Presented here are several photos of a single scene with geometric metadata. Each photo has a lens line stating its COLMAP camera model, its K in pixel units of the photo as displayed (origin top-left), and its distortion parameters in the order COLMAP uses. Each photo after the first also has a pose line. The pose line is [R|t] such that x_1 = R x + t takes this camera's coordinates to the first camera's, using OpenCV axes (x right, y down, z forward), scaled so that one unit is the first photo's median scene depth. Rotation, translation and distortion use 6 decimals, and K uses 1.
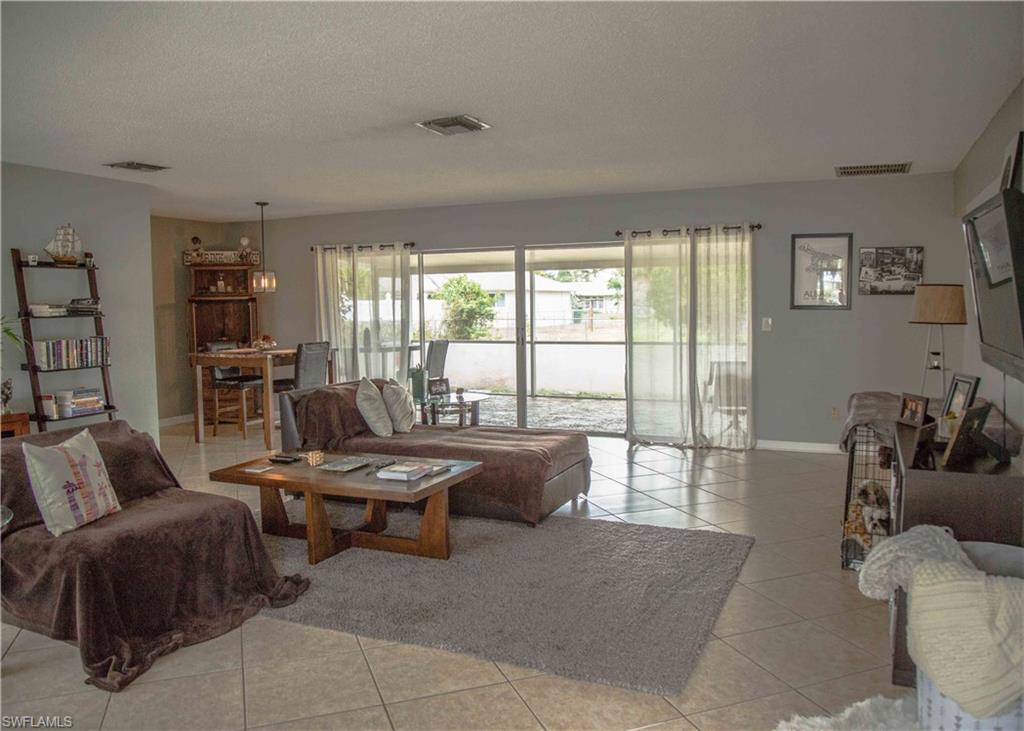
lens RADIAL K [[768.9, 0, 512.0], [0, 768.9, 365.5], [0, 0, 1]] dist [-0.090316, 0.002047]
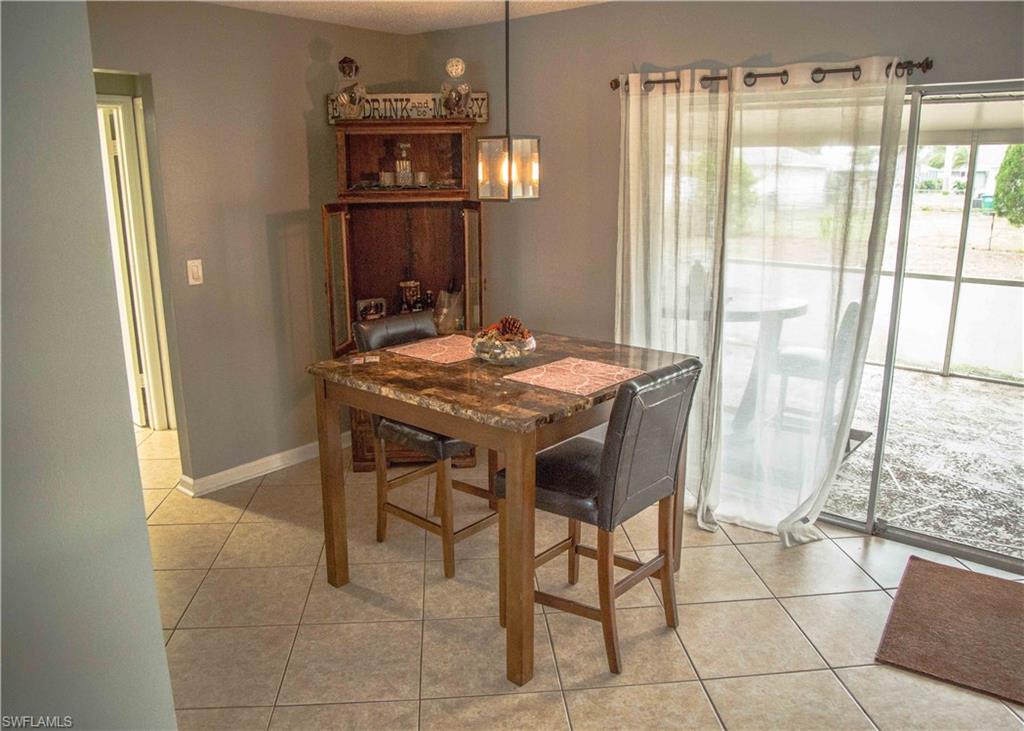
lens RADIAL K [[768.9, 0, 512.0], [0, 768.9, 365.5], [0, 0, 1]] dist [-0.090316, 0.002047]
pose [[0.965005, 0.072046, -0.252139, -0.202834], [-0.029677, 0.985346, 0.167968, -0.070788], [0.260545, -0.154607, 0.953002, 0.577282]]
